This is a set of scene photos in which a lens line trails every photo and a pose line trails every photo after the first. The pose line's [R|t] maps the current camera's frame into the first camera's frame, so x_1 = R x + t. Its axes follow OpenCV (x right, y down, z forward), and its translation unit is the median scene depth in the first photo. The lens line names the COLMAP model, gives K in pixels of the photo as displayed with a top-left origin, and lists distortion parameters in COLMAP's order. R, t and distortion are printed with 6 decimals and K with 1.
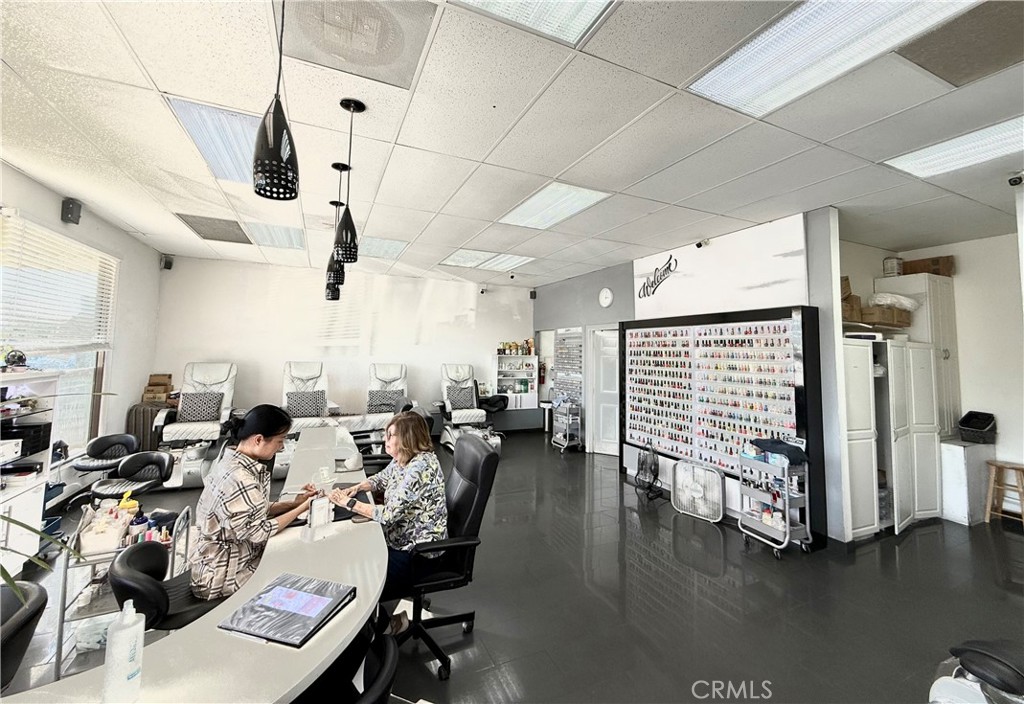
lens RADIAL K [[409.1, 0, 510.8], [0, 409.1, 321.1], [0, 0, 1]] dist [0.003423, -0.001109]
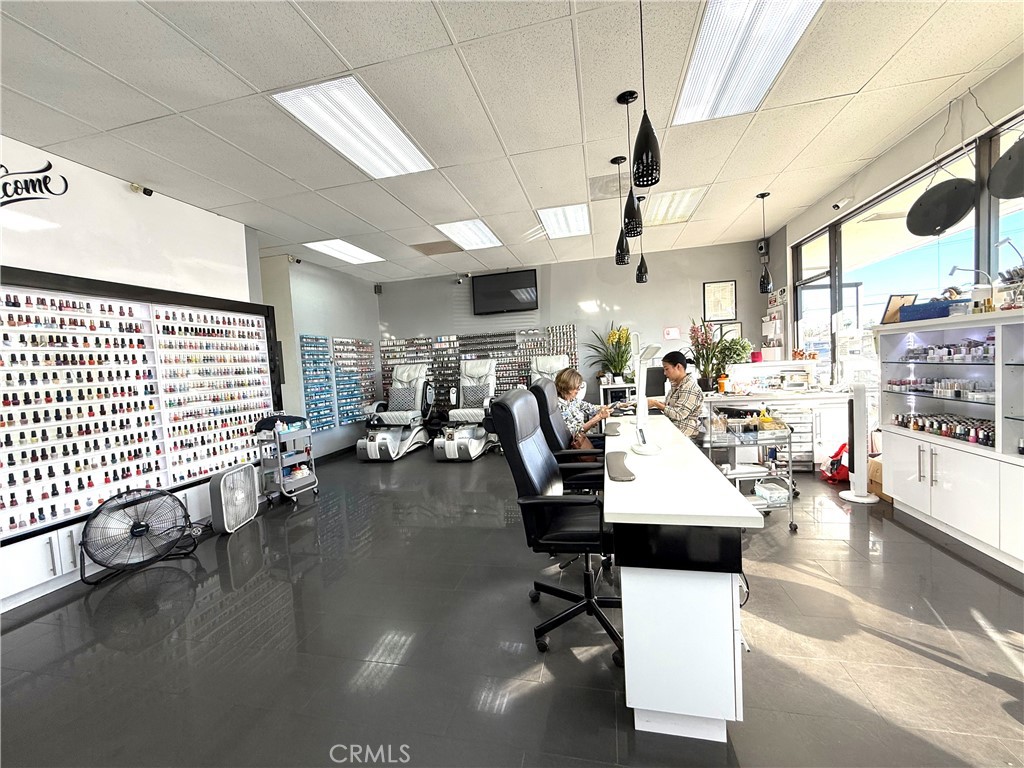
lens RADIAL K [[408.7, 0, 510.3], [0, 408.7, 385.2], [0, 0, 1]] dist [-0.002311, 0.000545]
pose [[-0.793319, -0.004228, 0.608792, -0.495960], [0.000735, 0.999969, 0.007902, 0.152709], [-0.608806, 0.006716, -0.793291, 1.224707]]
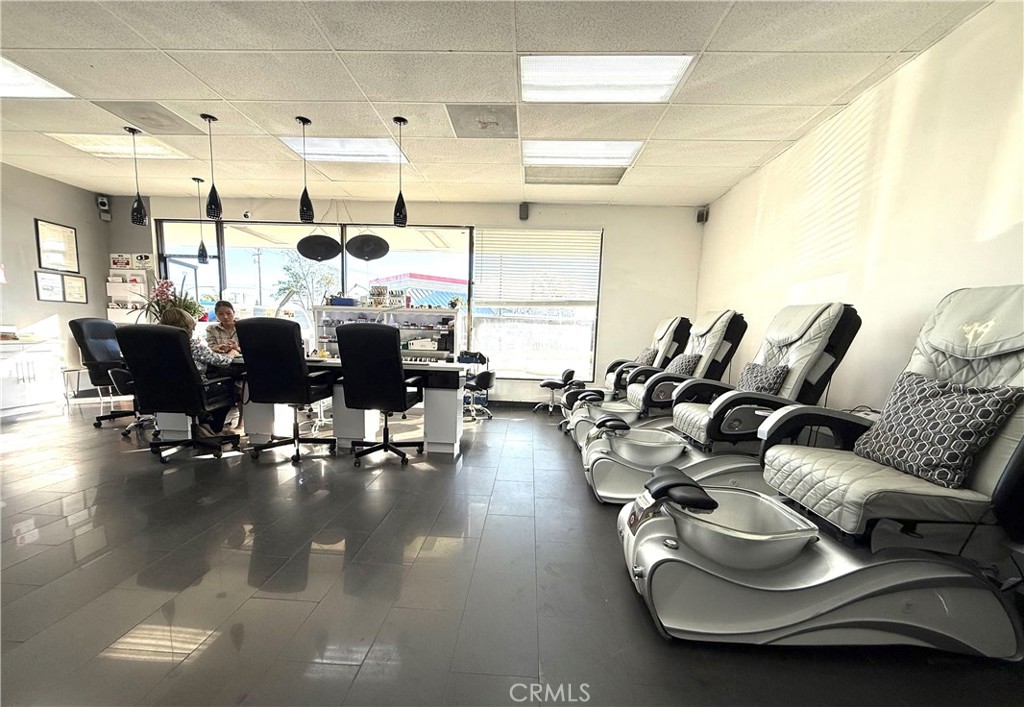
lens RADIAL K [[409.1, 0, 512.4], [0, 409.1, 383.2], [0, 0, 1]] dist [0.003423, -0.001109]
pose [[-0.453006, 0.072945, -0.888518, 0.297622], [0.024725, 0.997292, 0.069269, 0.223509], [0.891165, 0.009410, -0.453583, 1.405263]]
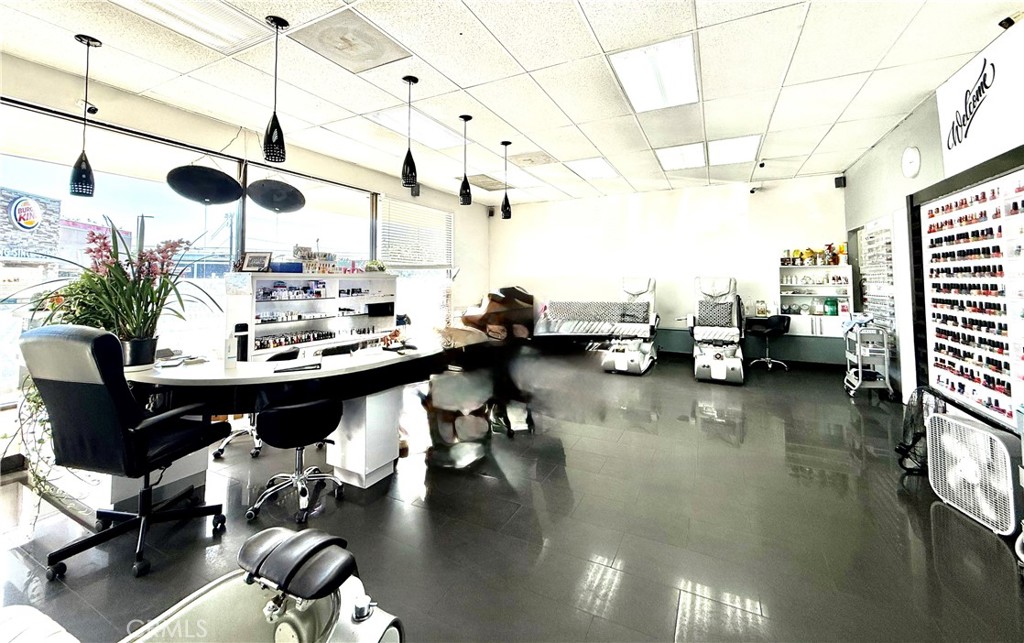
lens RADIAL K [[406.2, 0, 509.5], [0, 406.2, 260.4], [0, 0, 1]] dist [-0.003718, 0.000209]
pose [[0.621661, -0.058856, -0.781072, 0.465211], [0.072133, 0.997237, -0.017734, 0.086062], [0.779958, -0.045316, 0.624189, 0.165936]]
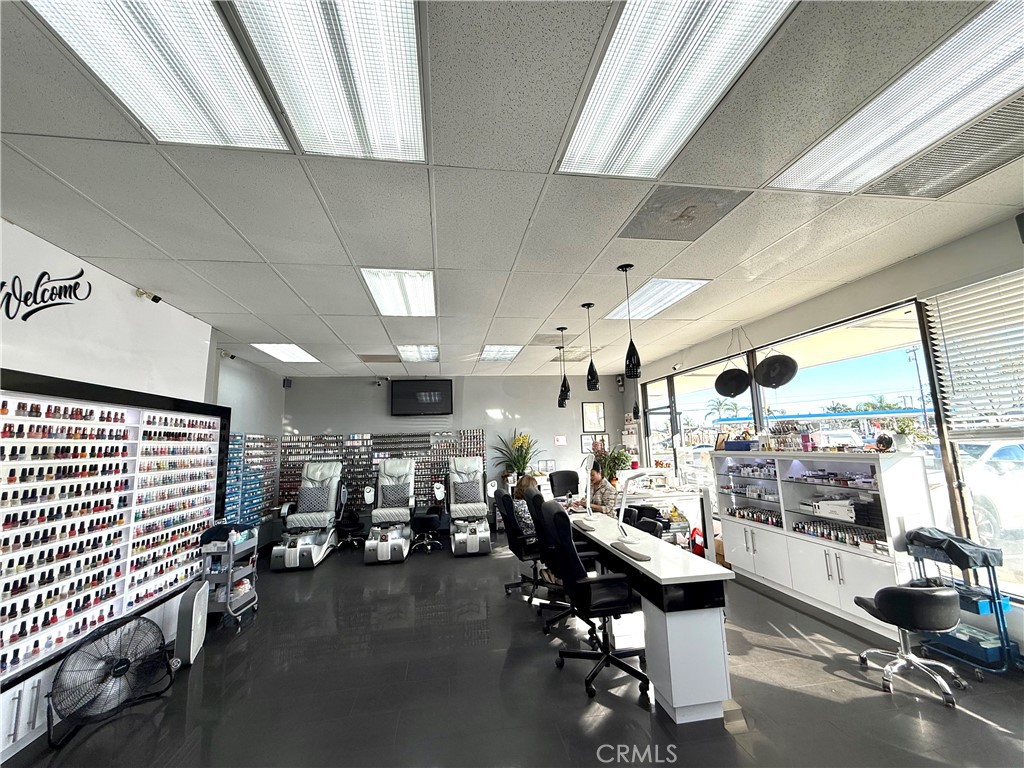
lens RADIAL K [[408.7, 0, 510.1], [0, 408.7, 384.8], [0, 0, 1]] dist [-0.002311, 0.000545]
pose [[-0.963087, 0.051455, 0.264226, -0.339224], [-0.004369, 0.978444, -0.206465, 0.113828], [-0.269154, -0.199999, -0.942102, 1.535488]]
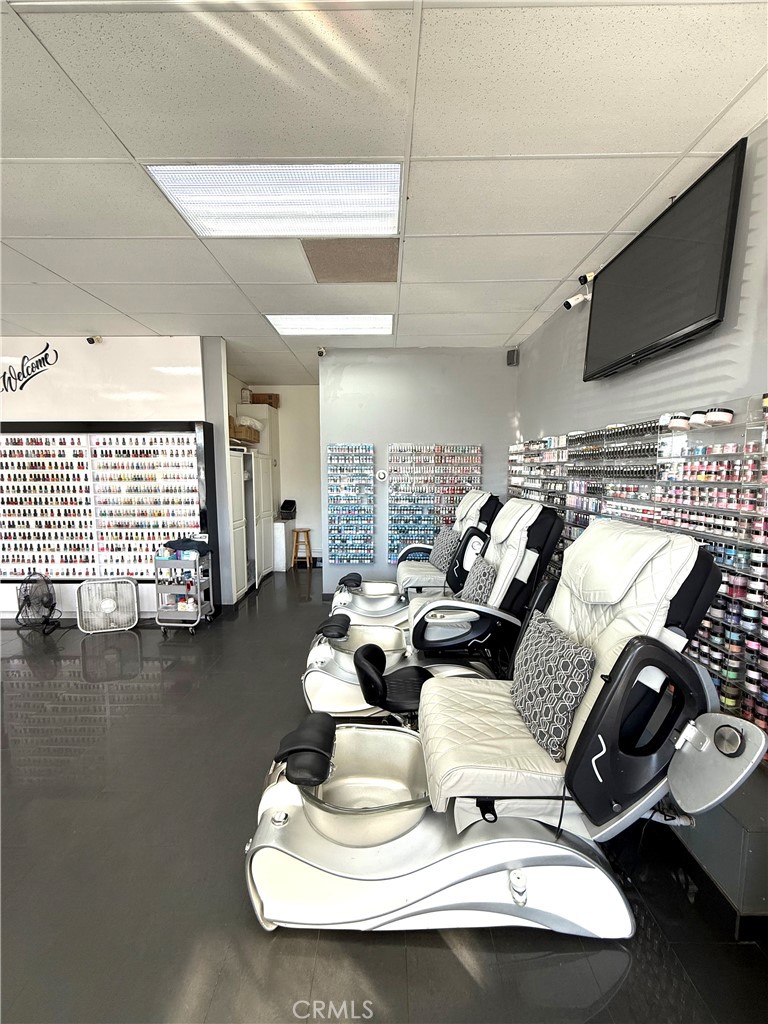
lens RADIAL K [[408.7, 0, 384.8], [0, 408.7, 510.5], [0, 0, 1]] dist [-0.002311, 0.000545]
pose [[0.417835, -0.113615, 0.901391, -0.110357], [-0.056855, 0.986935, 0.150752, 0.006286], [-0.906742, -0.114238, 0.405916, 0.033359]]
